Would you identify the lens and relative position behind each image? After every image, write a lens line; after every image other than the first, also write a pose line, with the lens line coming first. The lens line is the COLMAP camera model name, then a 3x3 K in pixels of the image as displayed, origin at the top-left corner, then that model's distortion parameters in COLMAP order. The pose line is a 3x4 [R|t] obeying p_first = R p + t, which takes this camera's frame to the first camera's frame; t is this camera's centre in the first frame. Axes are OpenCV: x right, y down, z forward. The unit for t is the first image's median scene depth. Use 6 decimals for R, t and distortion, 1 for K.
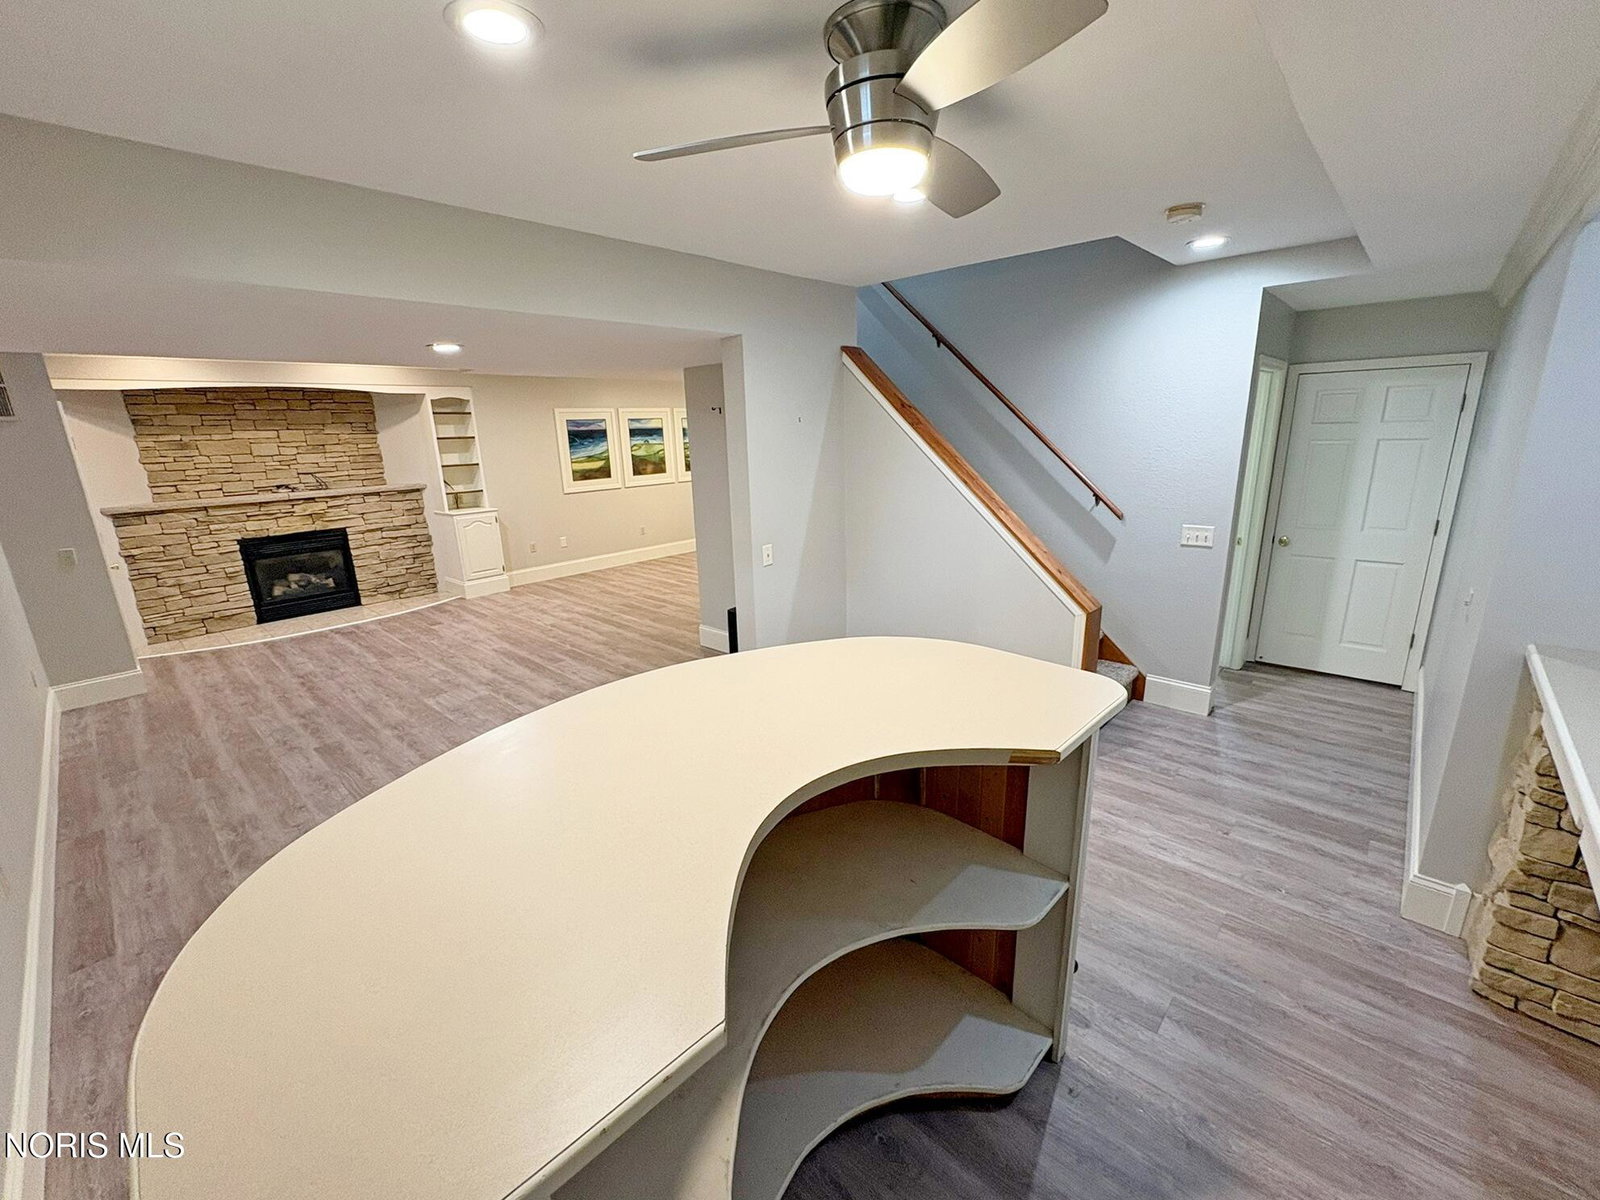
lens RADIAL K [[663.3, 0, 800.0], [0, 663.3, 600.0], [0, 0, 1]] dist [0.013747, -0.000025]
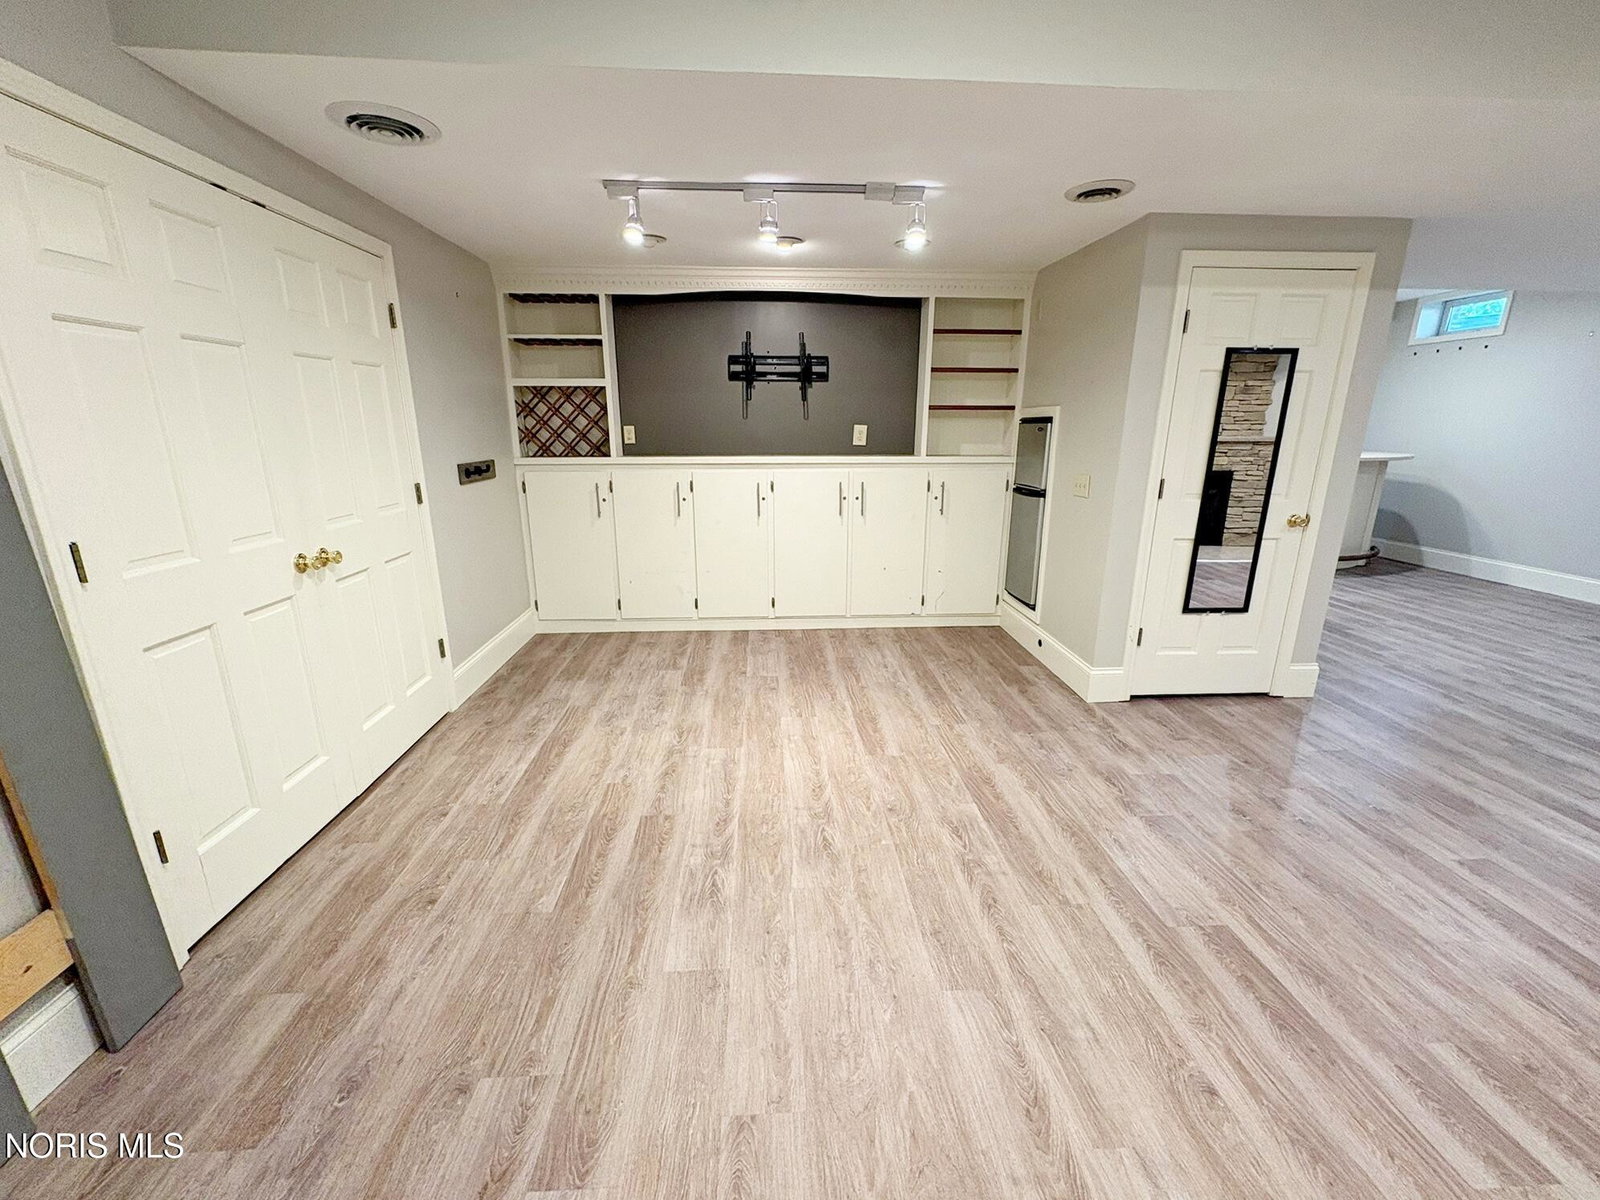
lens RADIAL K [[650.1, 0, 800.0], [0, 650.1, 600.0], [0, 0, 1]] dist [-0.001439, -0.000182]
pose [[-0.714374, -0.153690, 0.682677, -0.161153], [0.199357, 0.890455, 0.409081, -0.273535], [-0.670765, 0.428334, -0.605479, 1.280738]]
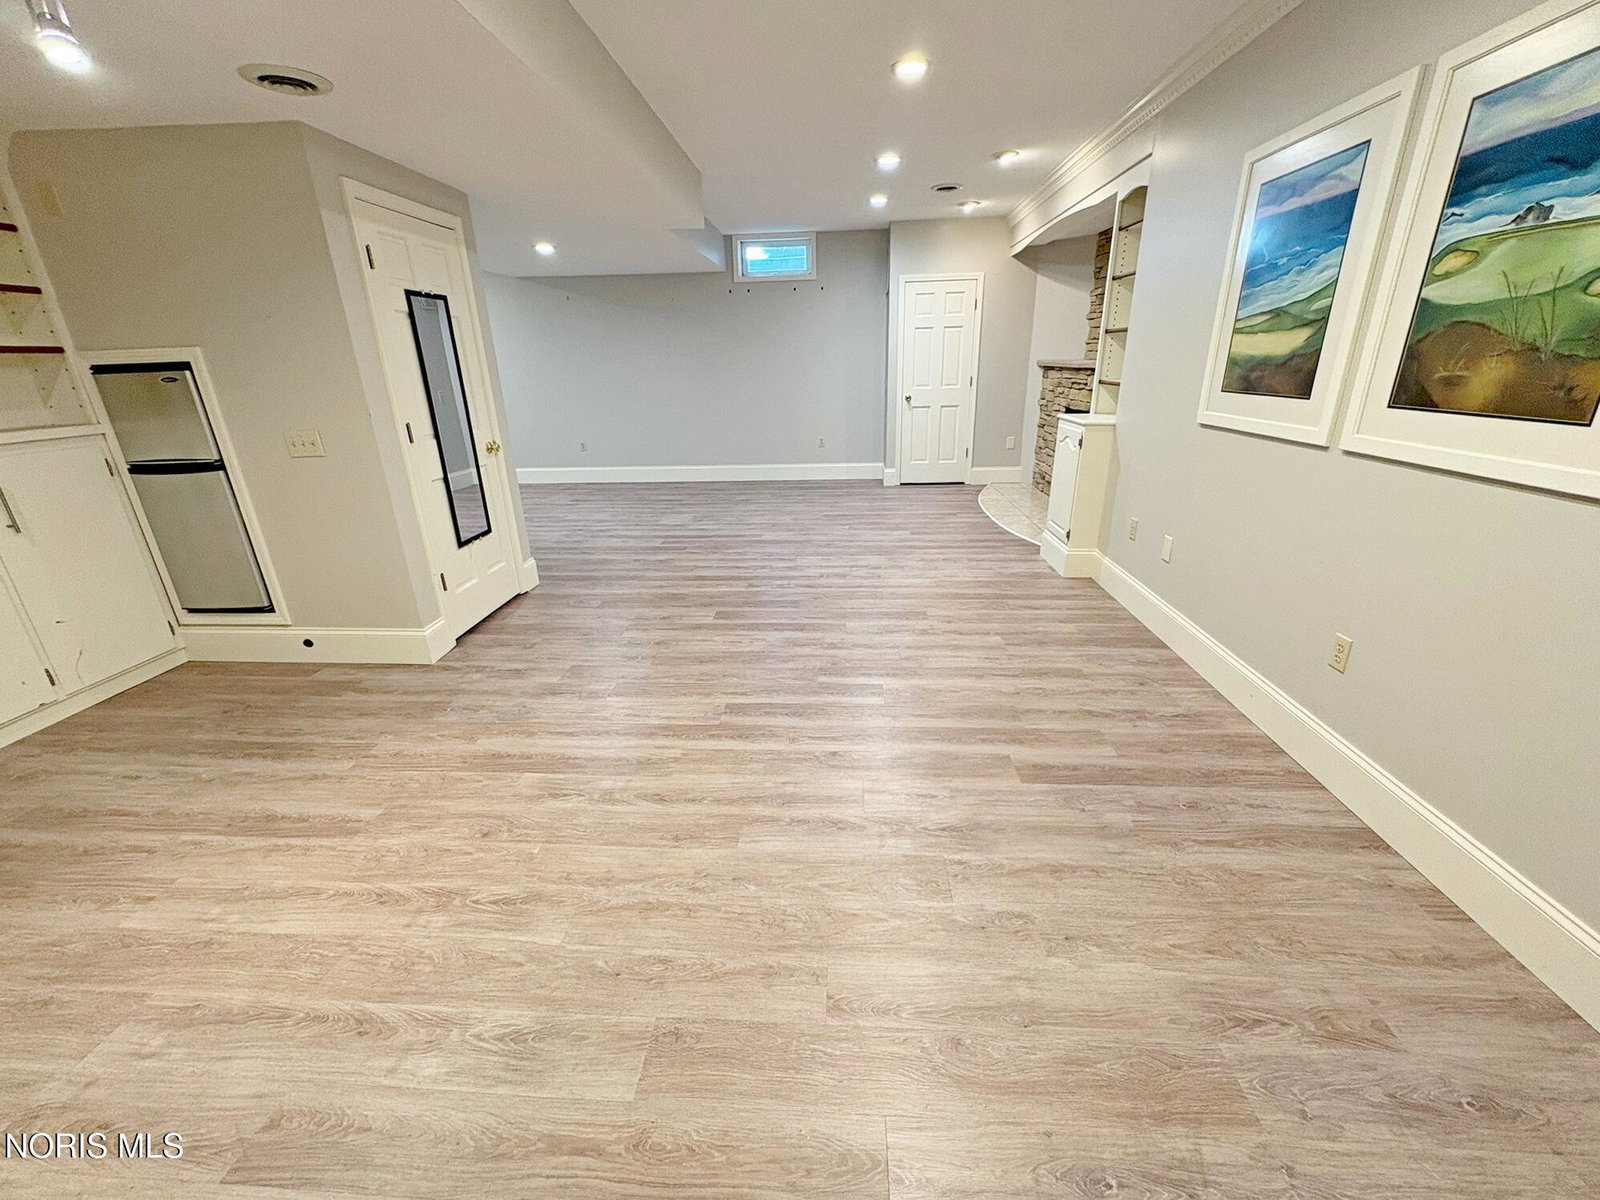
lens RADIAL K [[651.6, 0, 791.3], [0, 651.6, 601.2], [0, 0, 1]] dist [0.000995, -0.000121]
pose [[-0.783421, 0.266375, -0.561512, 0.042423], [-0.109977, 0.829815, 0.547095, -0.285076], [0.611684, 0.490359, -0.620799, 1.299994]]
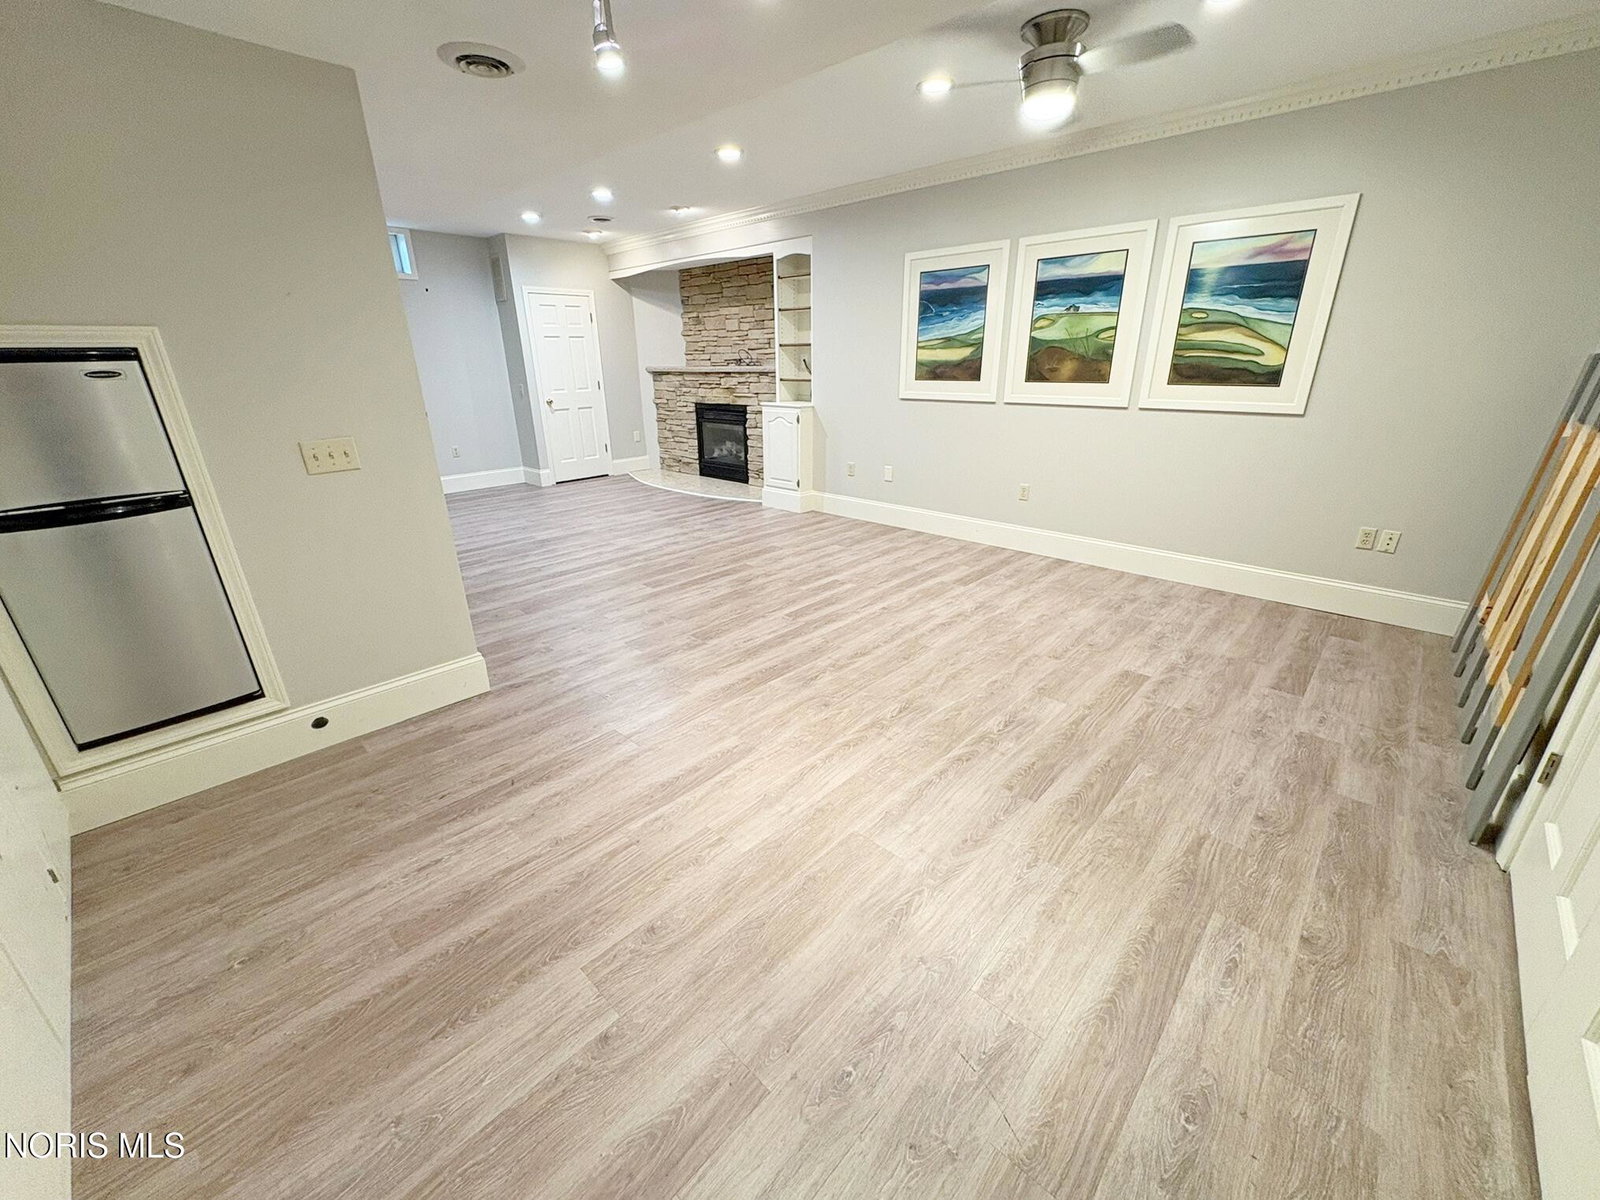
lens RADIAL K [[651.6, 0, 791.3], [0, 651.6, 601.2], [0, 0, 1]] dist [0.000995, -0.000121]
pose [[-0.020596, 0.381080, -0.924313, 0.339944], [-0.243660, 0.894720, 0.374308, -0.223873], [0.969642, 0.232927, 0.074426, 1.033916]]
